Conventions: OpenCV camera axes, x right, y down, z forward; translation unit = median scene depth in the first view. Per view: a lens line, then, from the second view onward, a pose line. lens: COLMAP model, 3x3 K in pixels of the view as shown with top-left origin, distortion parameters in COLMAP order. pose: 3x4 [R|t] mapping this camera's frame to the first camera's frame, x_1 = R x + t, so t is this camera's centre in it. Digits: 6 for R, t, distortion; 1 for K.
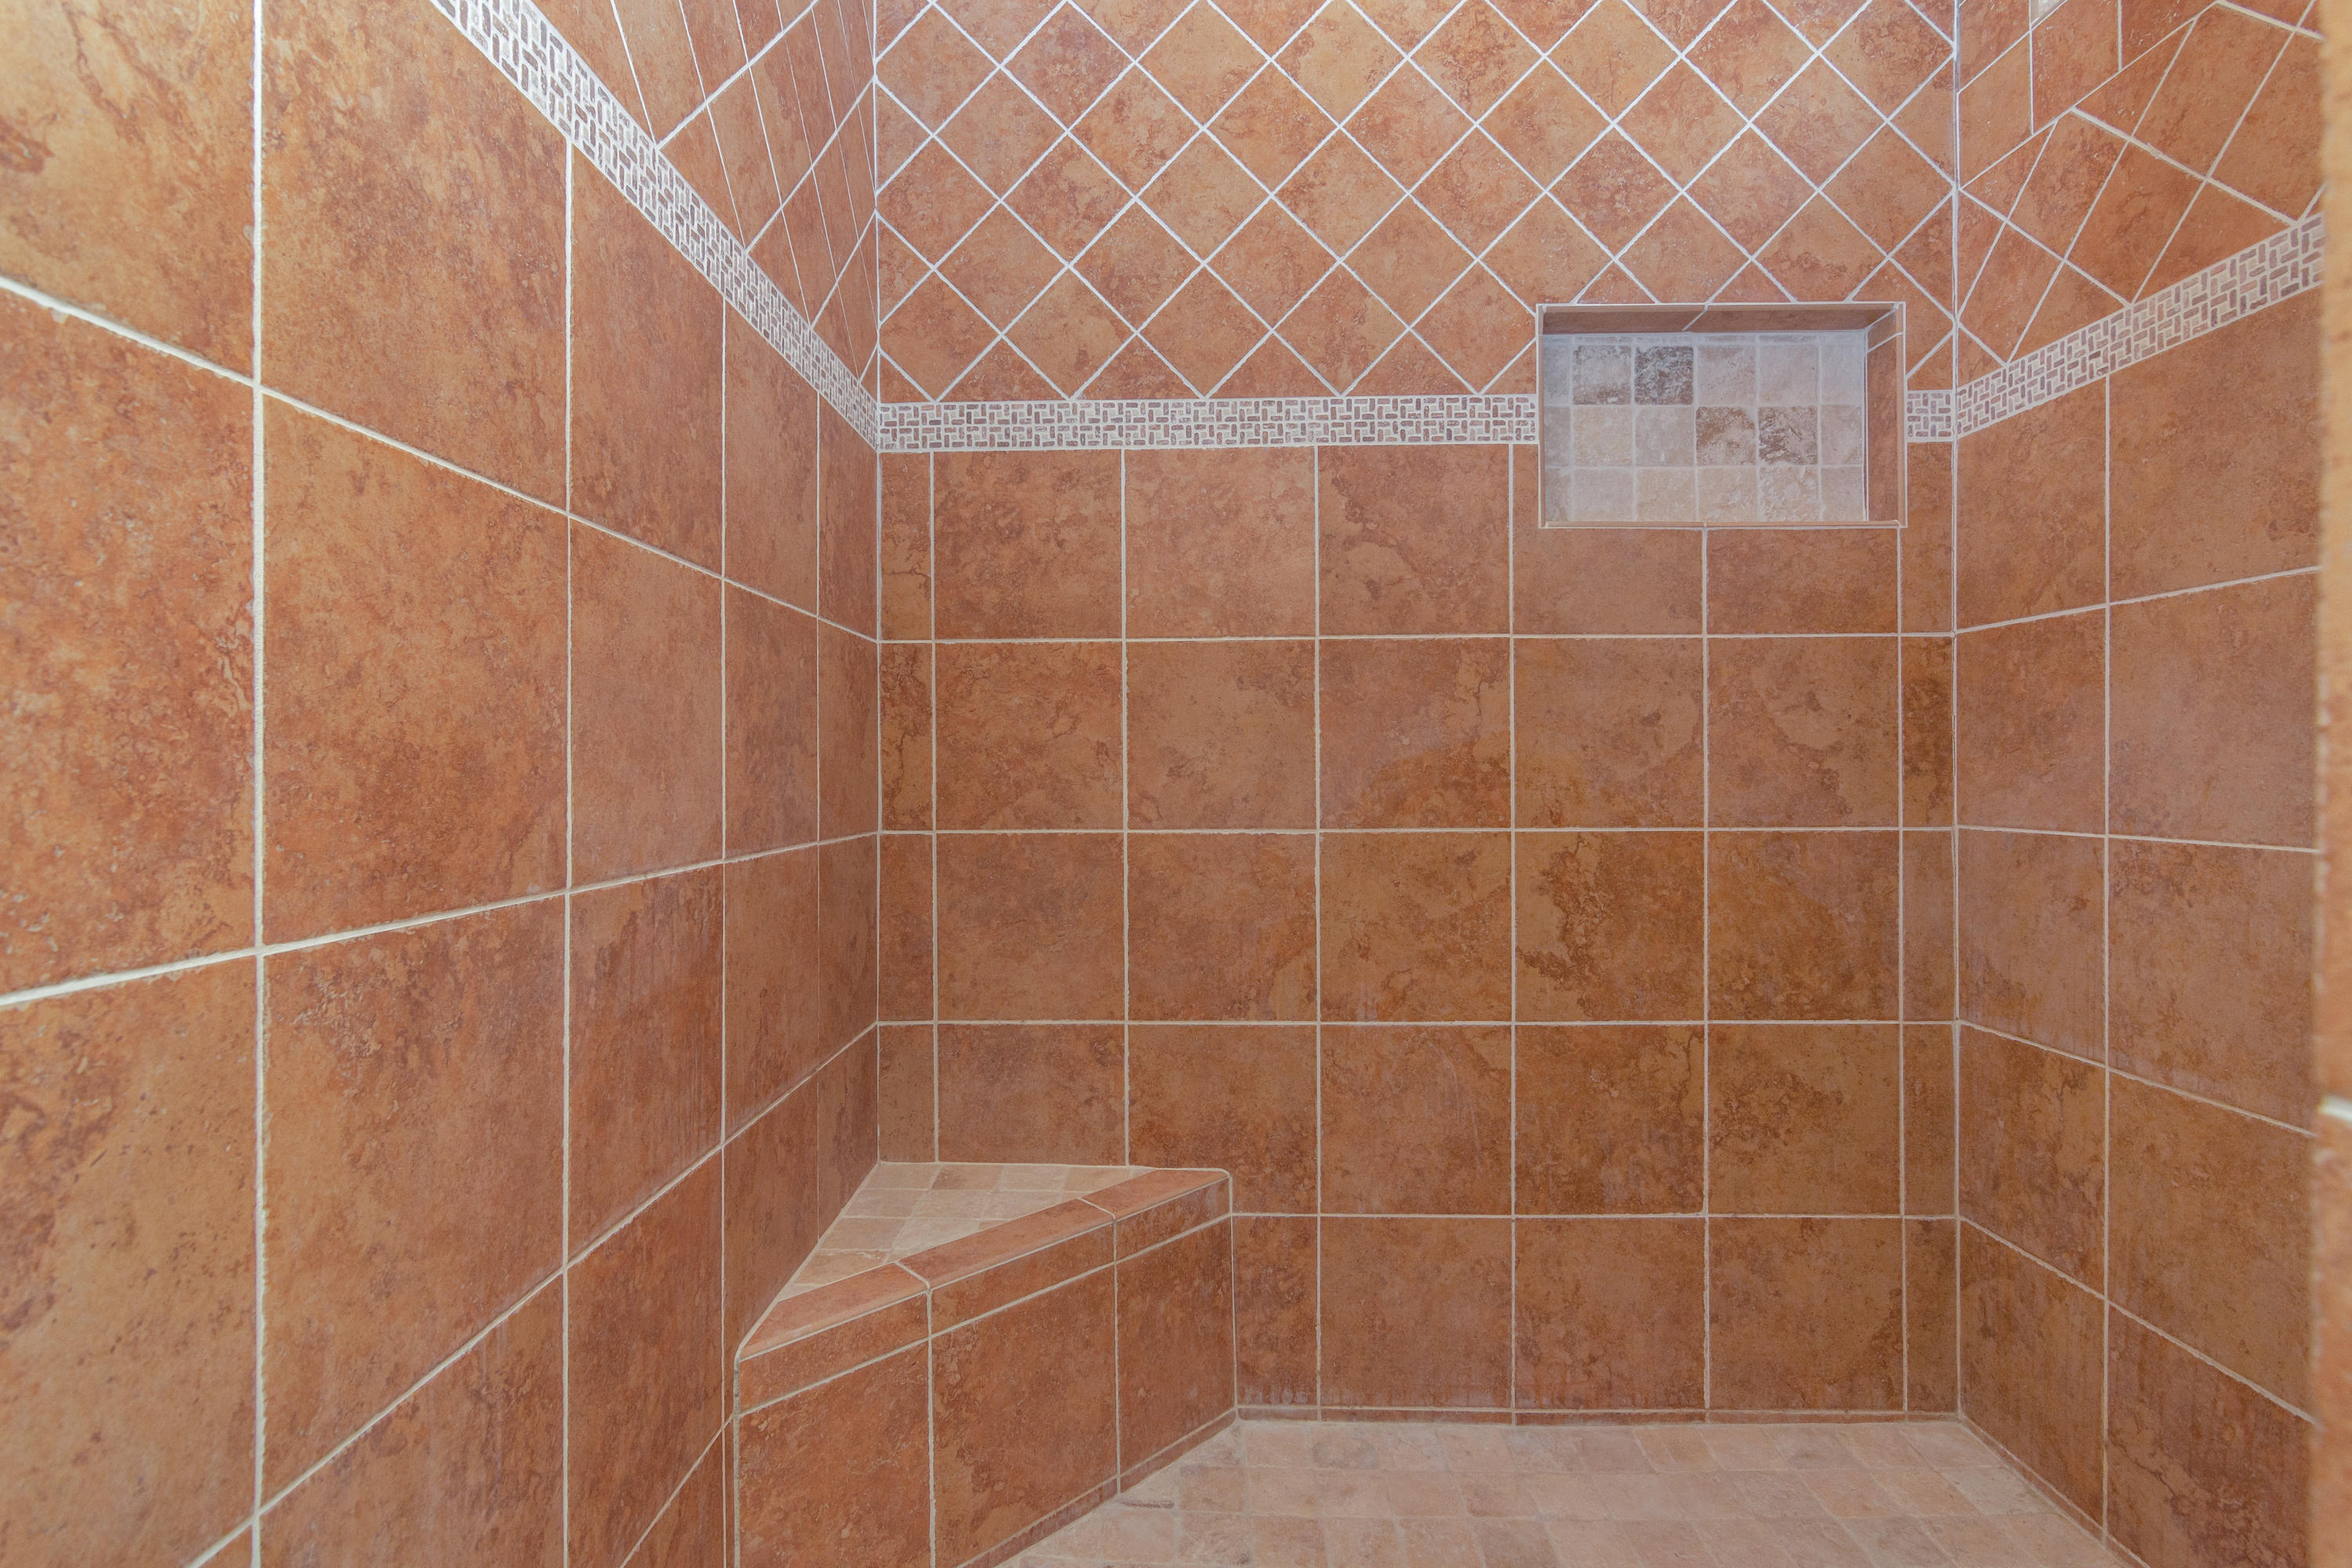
lens RADIAL K [[1151.7, 0, 1178.3], [0, 1151.7, 774.4], [0, 0, 1]] dist [-0.004168, 0.001098]
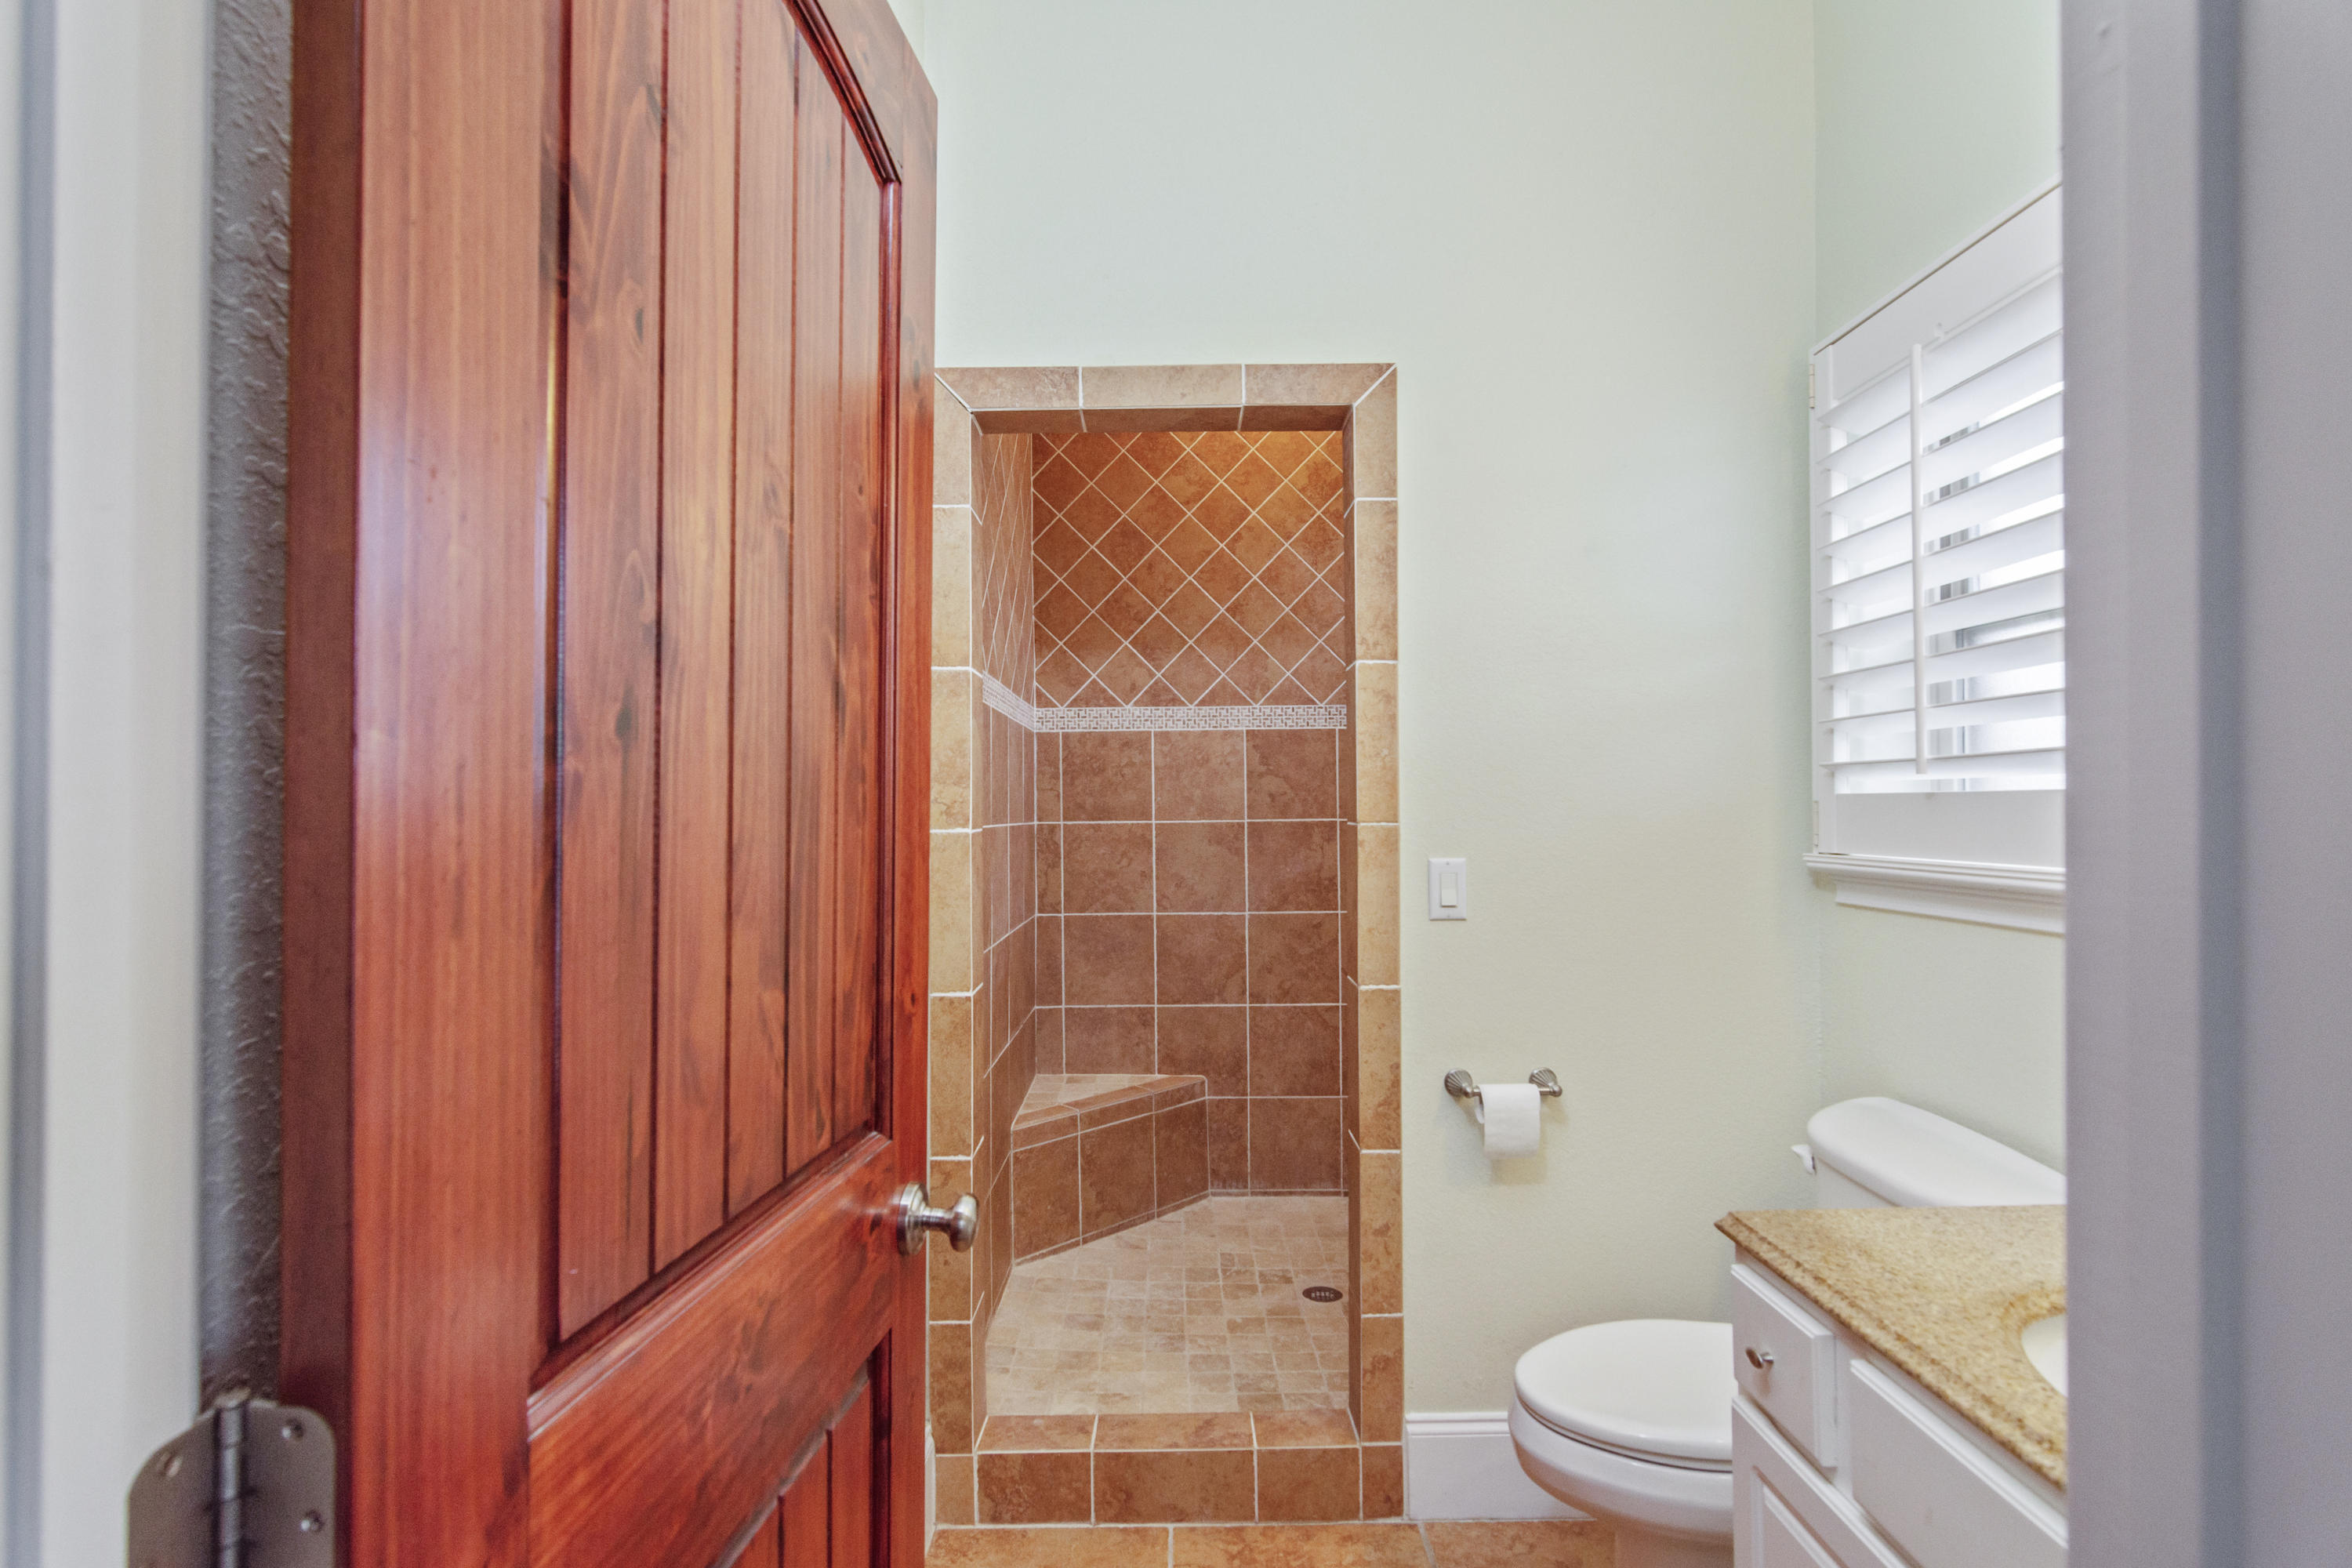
lens RADIAL K [[1151.7, 0, 1173.6], [0, 1151.7, 791.3], [0, 0, 1]] dist [-0.004168, 0.001098]
pose [[0.999882, -0.005230, 0.014452, -0.041056], [0.005556, 0.999729, -0.022592, -0.125479], [-0.014330, 0.022670, 0.999640, -1.095915]]
